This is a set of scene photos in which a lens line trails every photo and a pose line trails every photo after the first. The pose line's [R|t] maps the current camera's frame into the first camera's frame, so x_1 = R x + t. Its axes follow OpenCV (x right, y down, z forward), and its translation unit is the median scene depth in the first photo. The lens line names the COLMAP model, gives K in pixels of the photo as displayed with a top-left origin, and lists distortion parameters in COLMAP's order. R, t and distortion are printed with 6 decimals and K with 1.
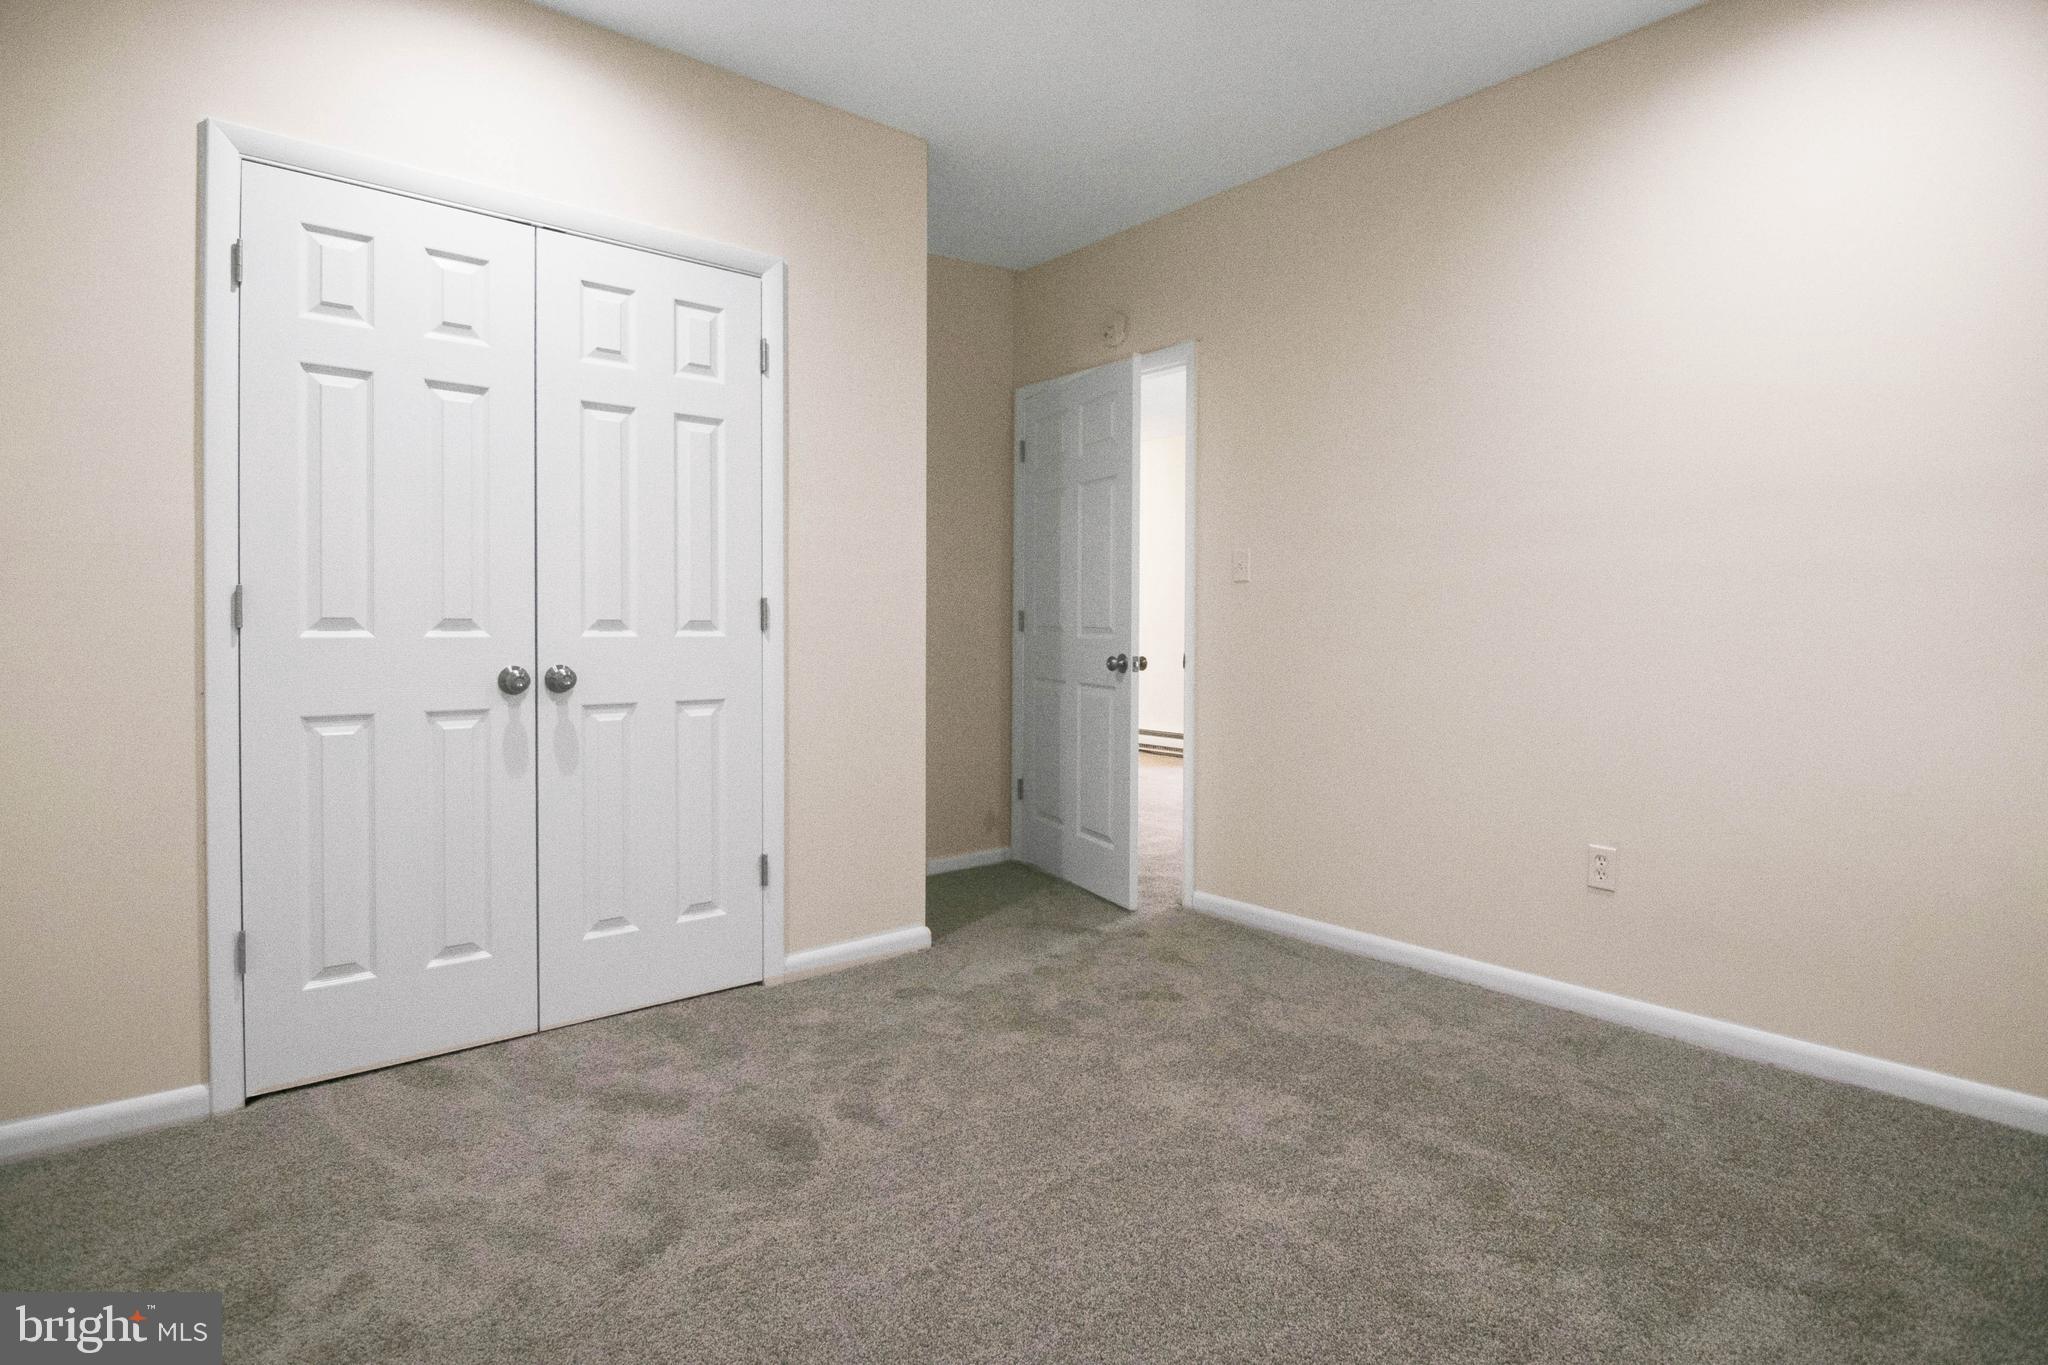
lens RADIAL K [[1052.3, 0, 1013.5], [0, 1052.3, 645.6], [0, 0, 1]] dist [-0.008546, -0.003317]
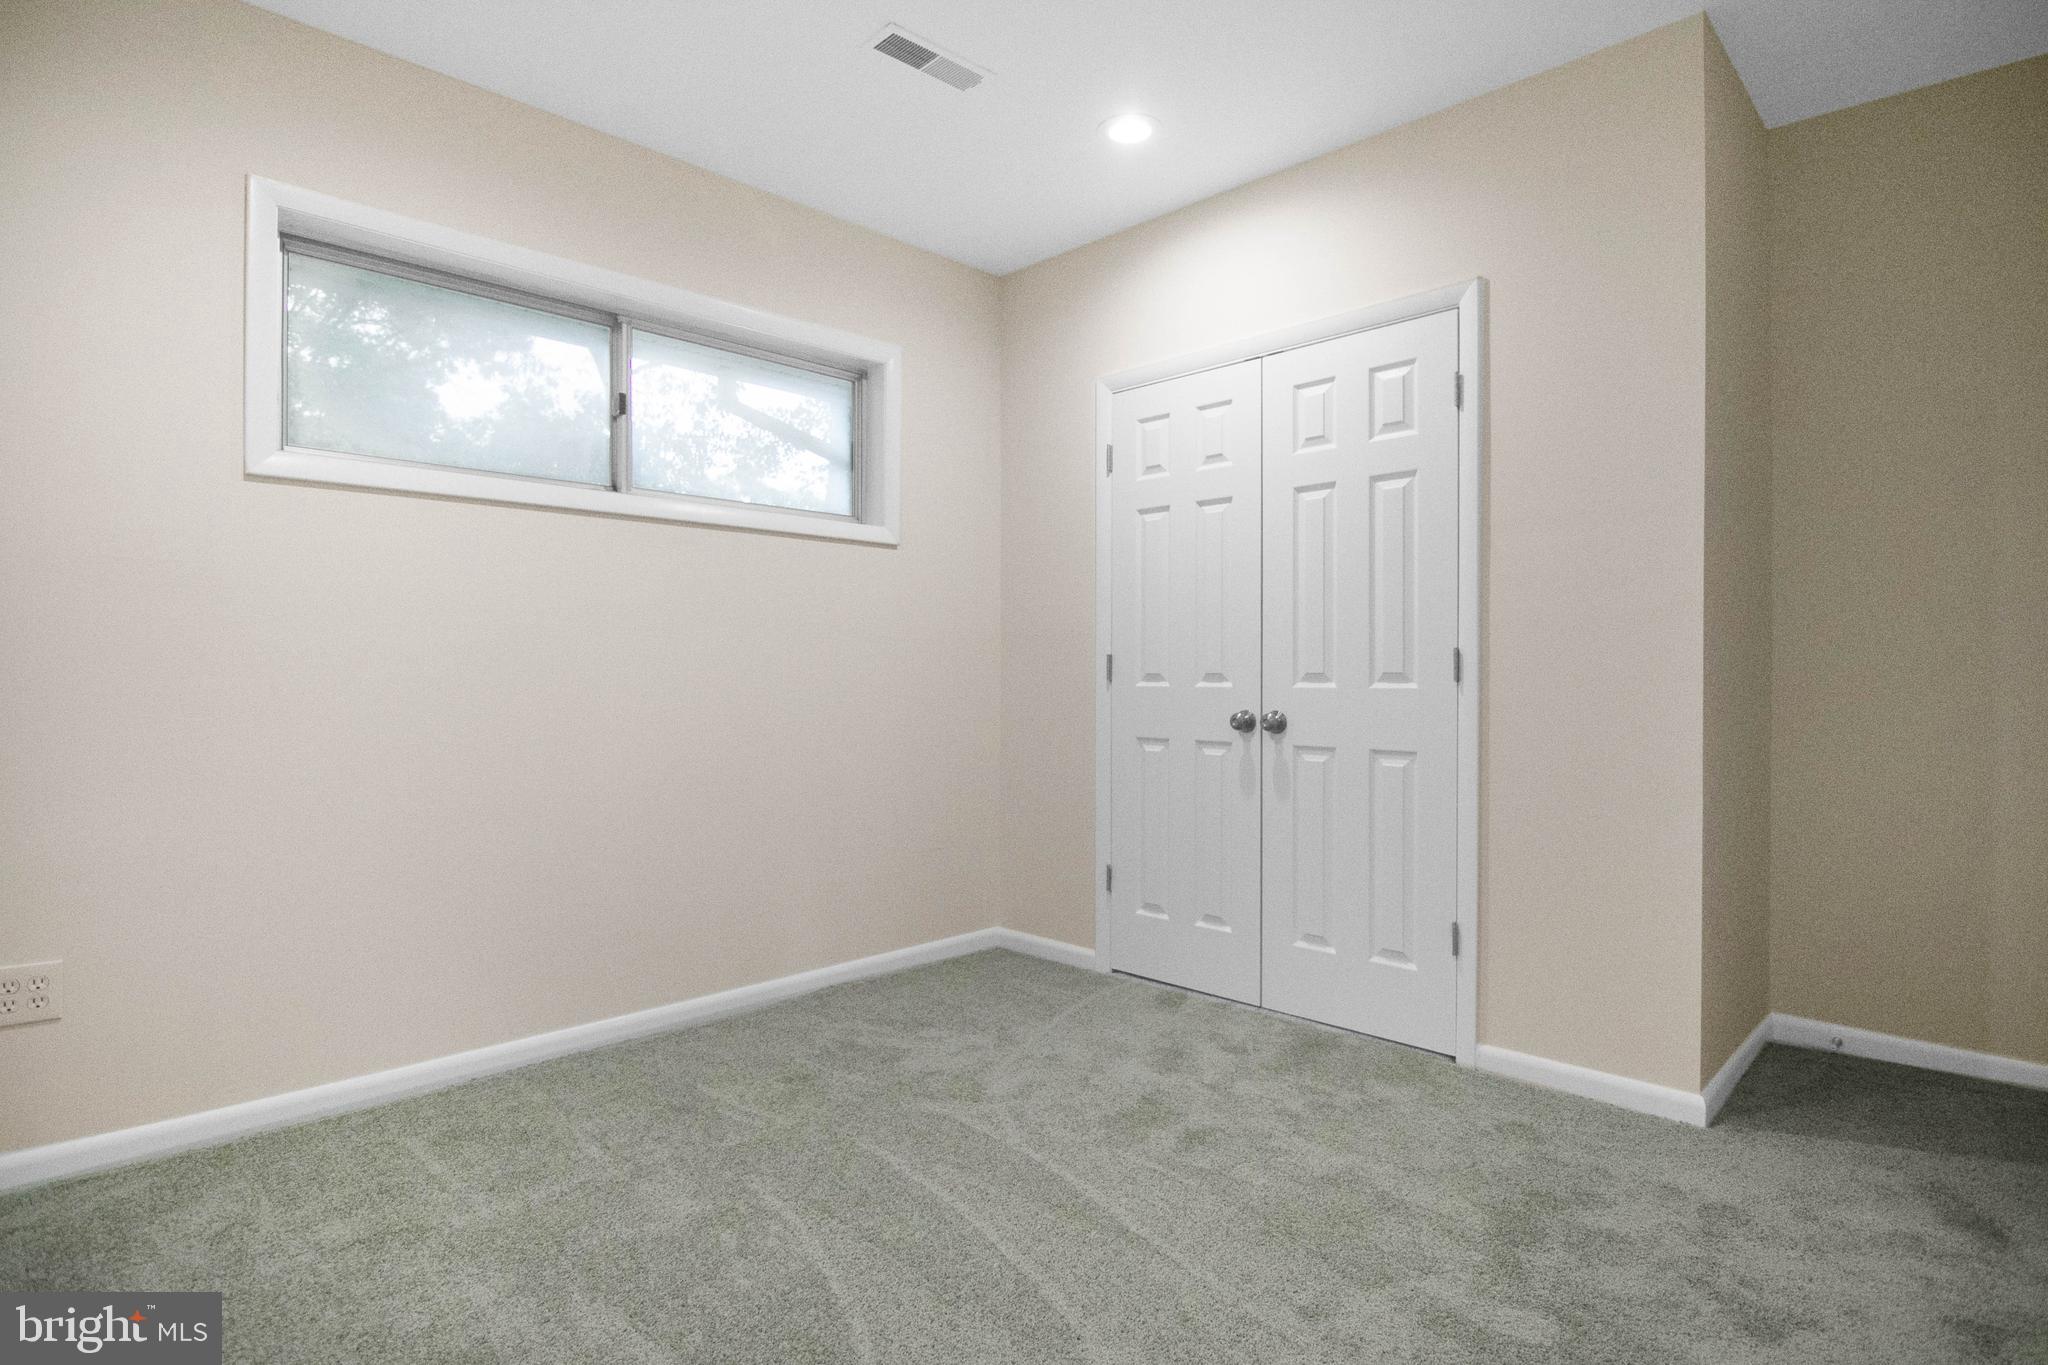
lens RADIAL K [[1052.3, 0, 1024.9], [0, 1052.3, 681.5], [0, 0, 1]] dist [-0.008546, -0.003317]
pose [[0.085877, -0.000870, -0.996305, 0.758907], [-0.017554, 0.999843, -0.002386, -0.007085], [0.996151, 0.017694, 0.085848, 0.616431]]
